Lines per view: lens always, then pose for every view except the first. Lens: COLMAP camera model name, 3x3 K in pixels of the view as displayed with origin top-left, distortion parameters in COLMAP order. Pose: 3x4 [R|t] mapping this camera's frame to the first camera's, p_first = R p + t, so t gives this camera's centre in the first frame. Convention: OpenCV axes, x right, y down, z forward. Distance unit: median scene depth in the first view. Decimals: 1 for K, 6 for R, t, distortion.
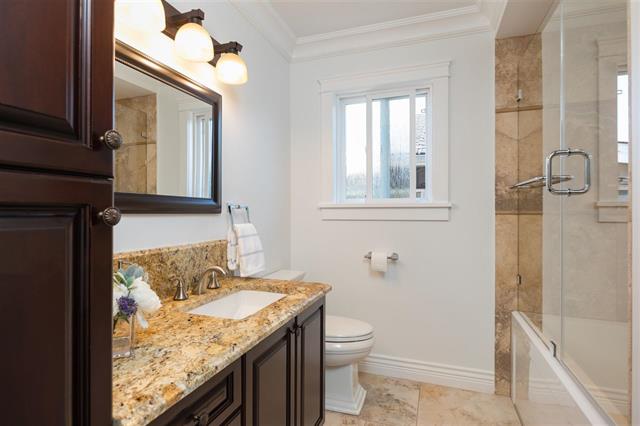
lens RADIAL K [[322.8, 0, 317.5], [0, 322.8, 211.6], [0, 0, 1]] dist [-0.000909, -0.004966]
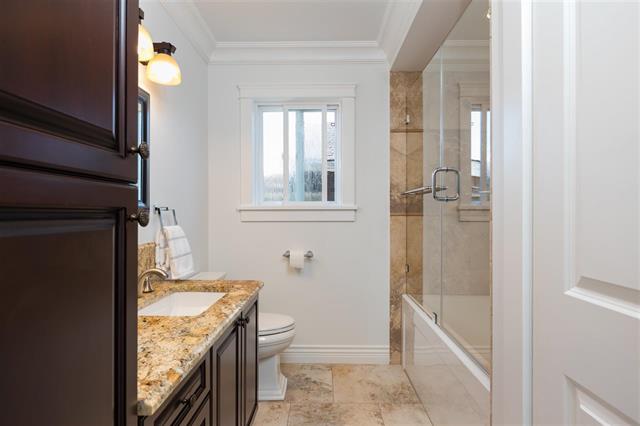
lens RADIAL K [[322.8, 0, 320.1], [0, 322.8, 213.7], [0, 0, 1]] dist [-0.000909, -0.004966]
pose [[0.944944, -0.001113, 0.327229, -0.097719], [0.000741, 0.999999, 0.001263, -0.000500], [-0.327230, -0.000951, 0.944944, -0.063385]]
